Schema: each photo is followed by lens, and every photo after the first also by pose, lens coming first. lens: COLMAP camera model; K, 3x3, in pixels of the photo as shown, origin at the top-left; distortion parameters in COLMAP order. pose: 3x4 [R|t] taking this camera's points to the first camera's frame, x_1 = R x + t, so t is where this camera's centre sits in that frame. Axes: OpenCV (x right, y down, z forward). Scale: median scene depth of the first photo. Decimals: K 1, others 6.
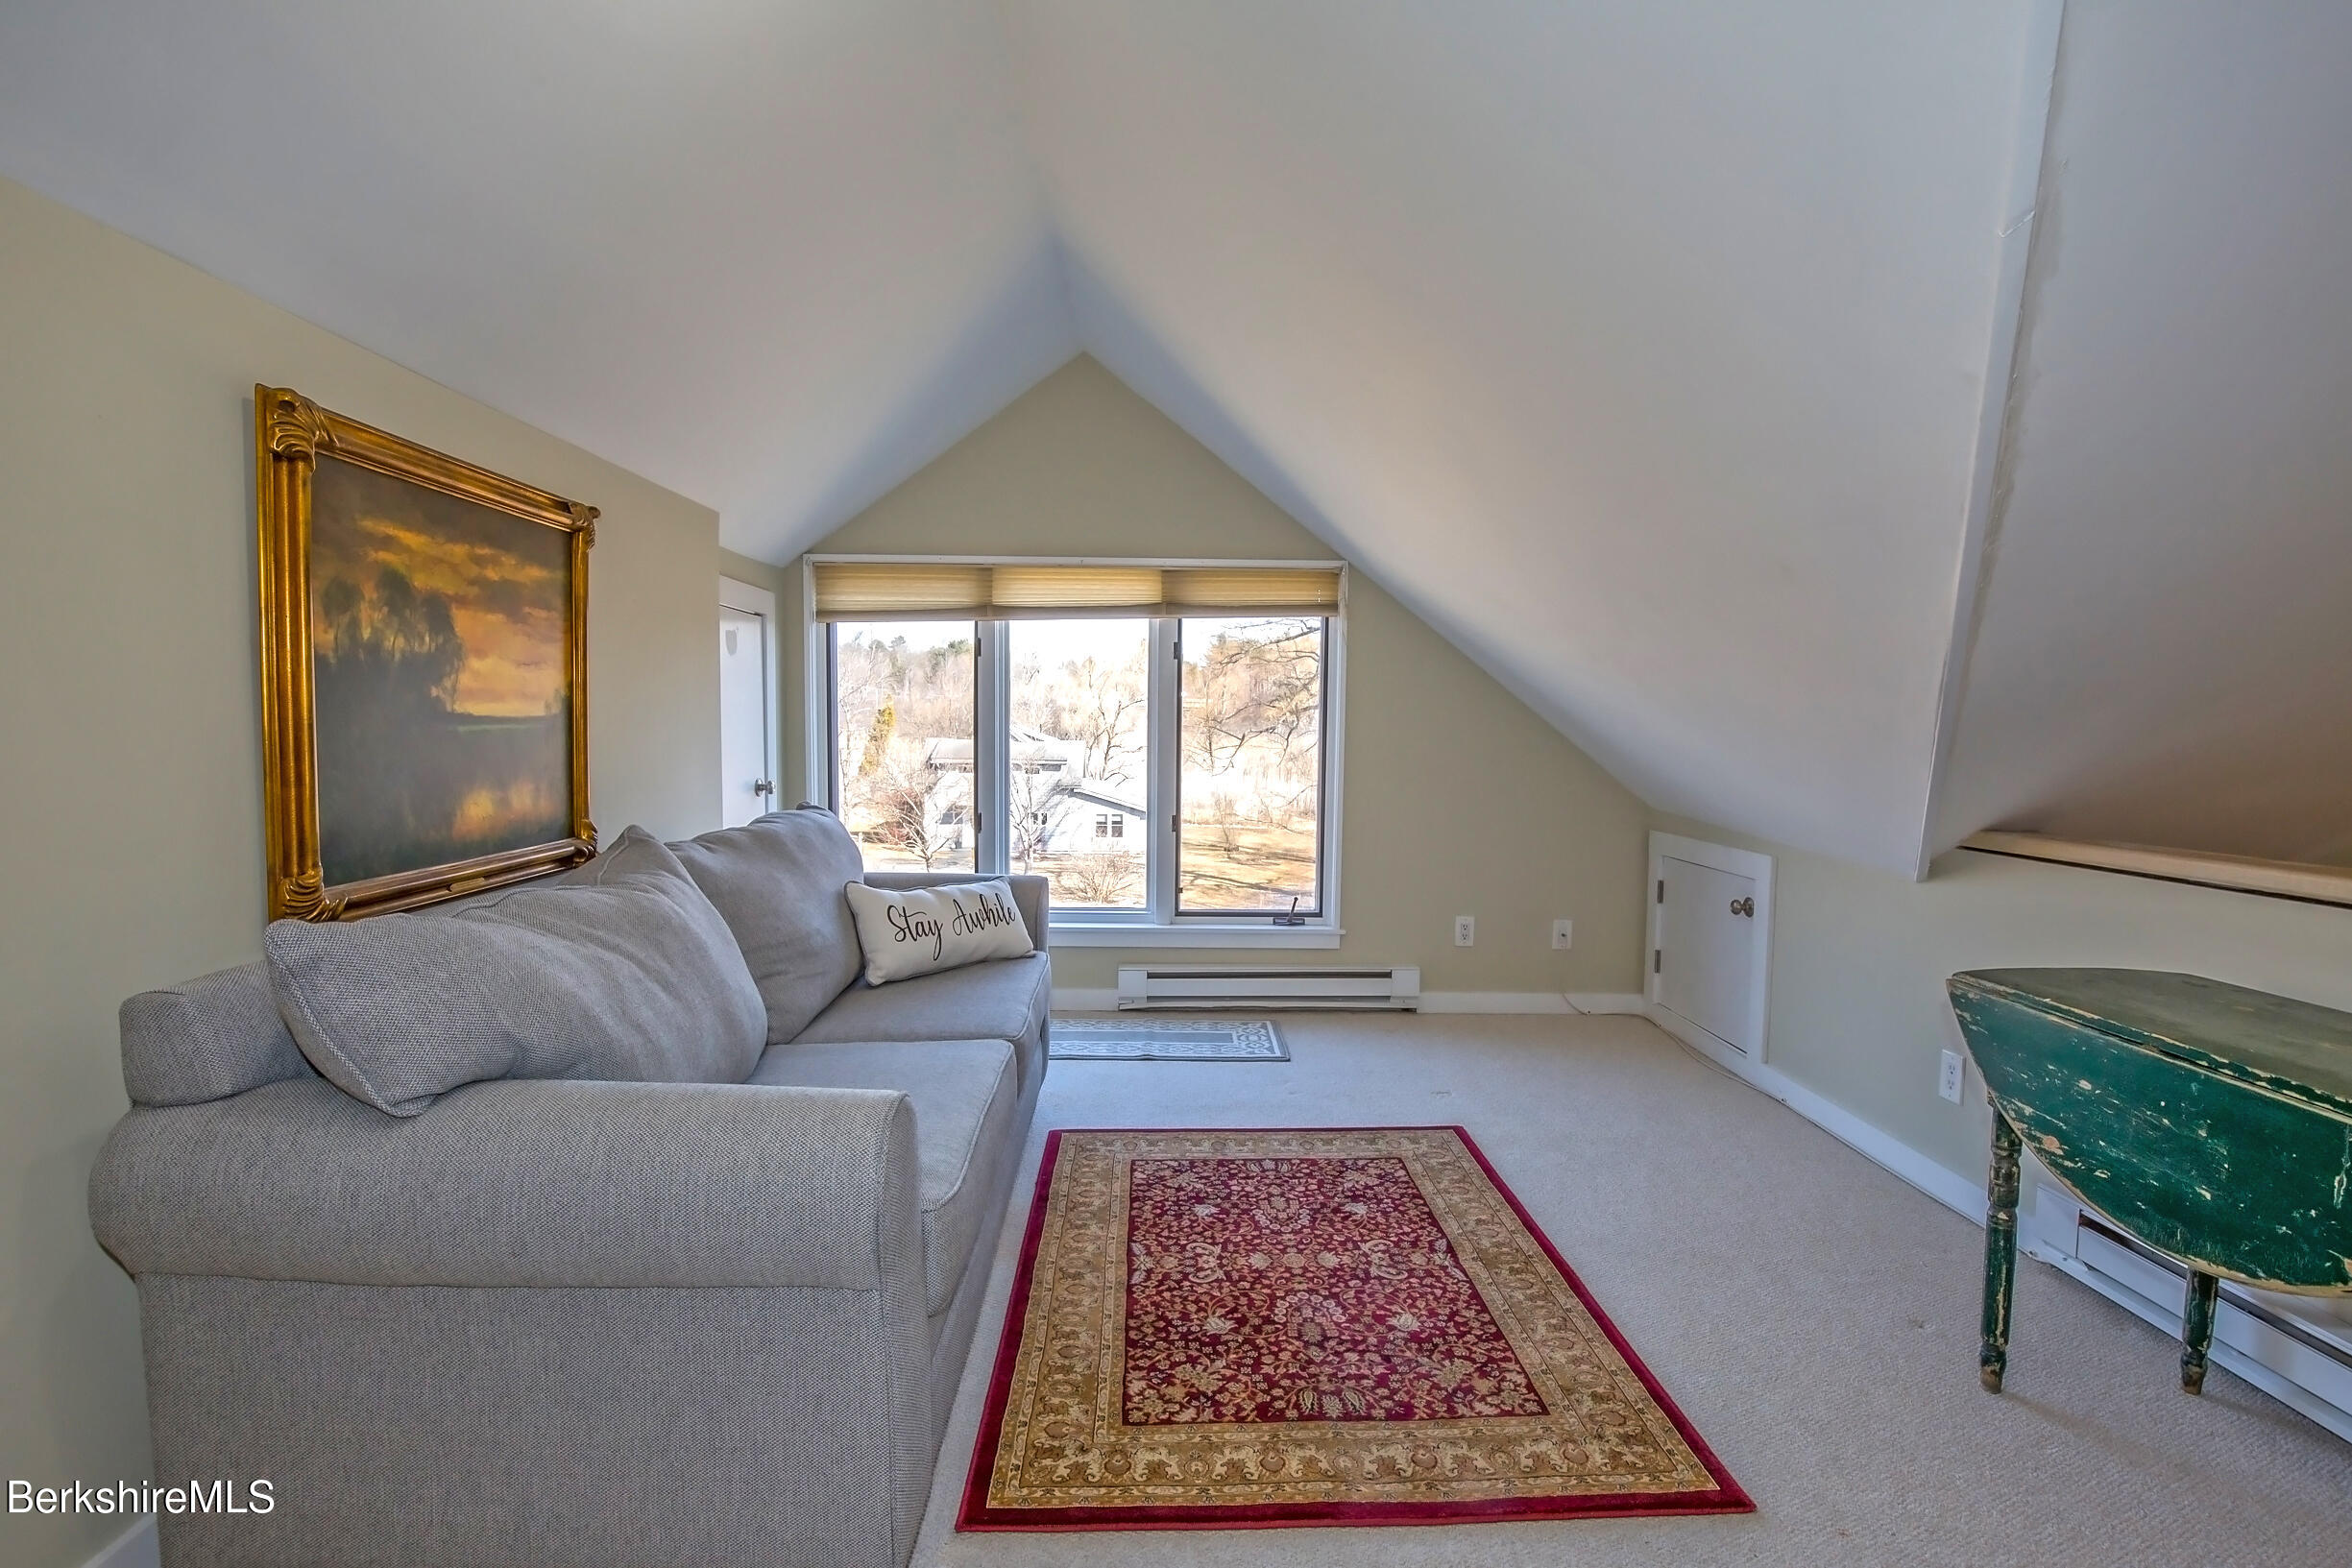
lens RADIAL K [[1100.0, 0, 1196.5], [0, 1100.0, 789.5], [0, 0, 1]] dist [-0.027134, 0.001713]
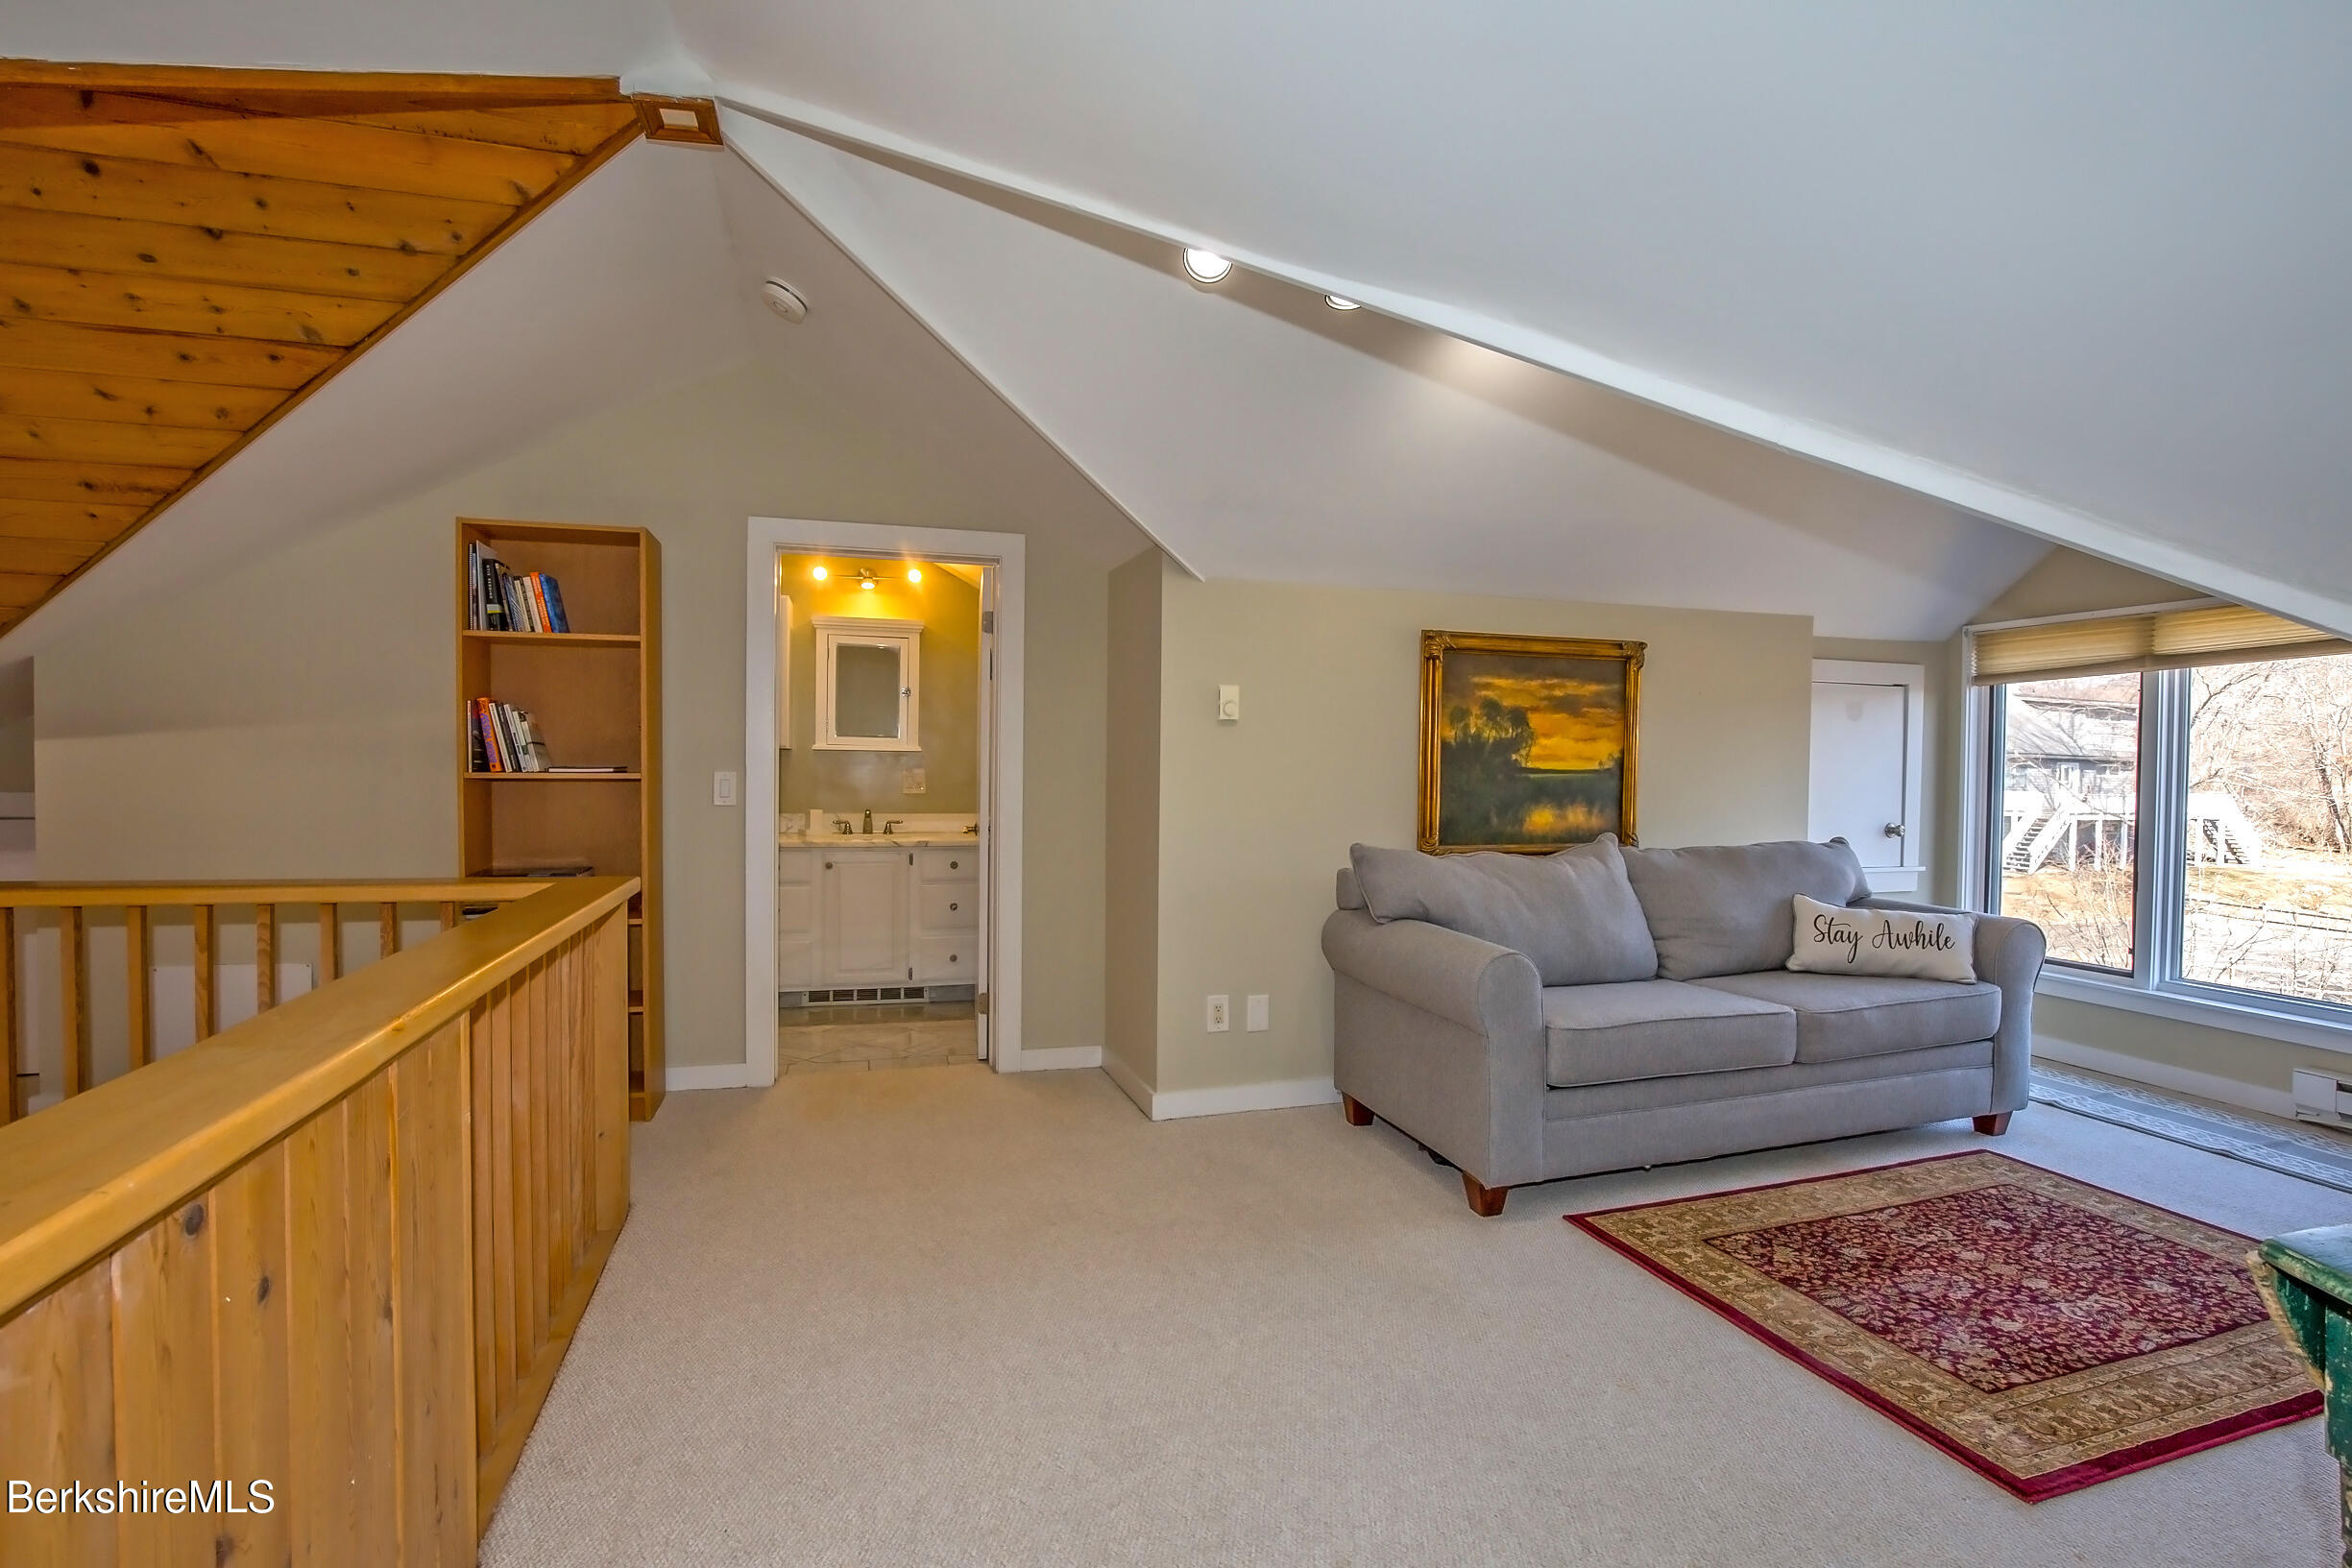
lens RADIAL K [[1112.9, 0, 1202.1], [0, 1112.9, 793.3], [0, 0, 1]] dist [-0.044140, 0.007092]
pose [[0.279225, 0.016911, -0.960077, 0.946906], [-0.064760, 0.997900, -0.001257, 0.013777], [0.958039, 0.062526, 0.279734, -0.093930]]
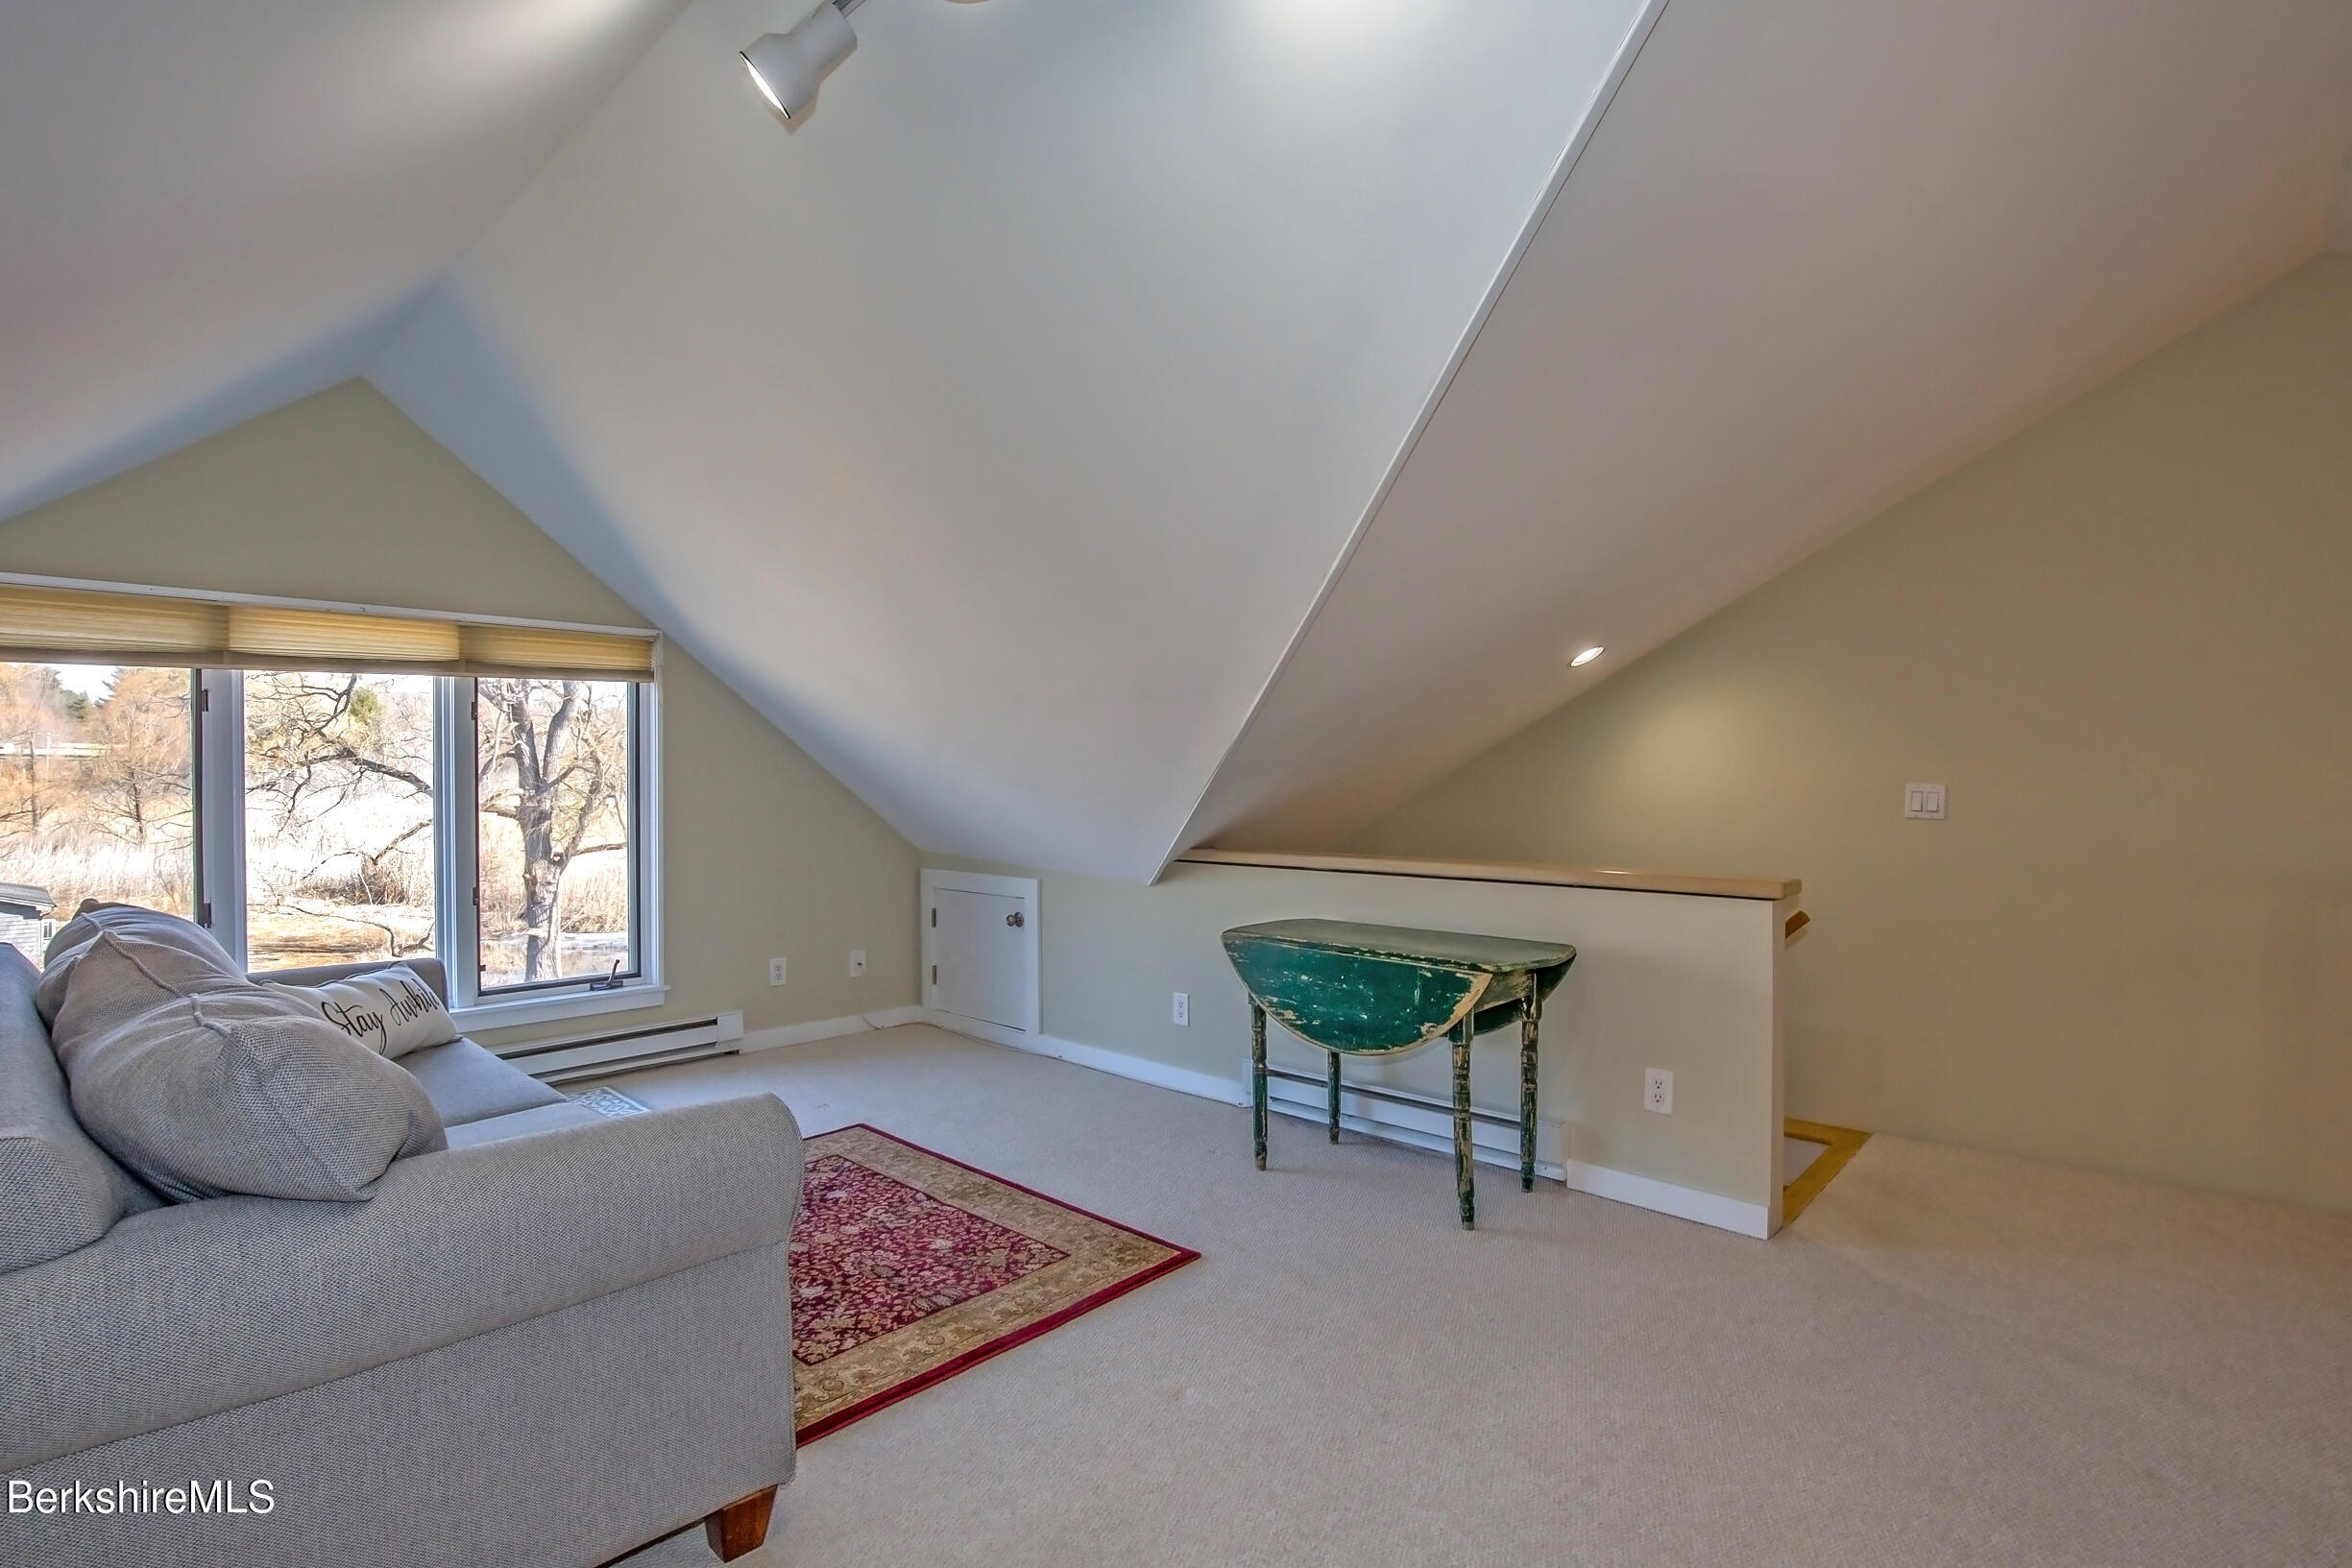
lens RADIAL K [[1100.0, 0, 1196.5], [0, 1100.0, 789.5], [0, 0, 1]] dist [-0.027134, 0.001713]
pose [[0.700664, -0.019381, 0.713228, -0.501376], [0.052253, 0.998341, -0.024204, -0.011079], [-0.711575, 0.054227, 0.700514, -0.165168]]
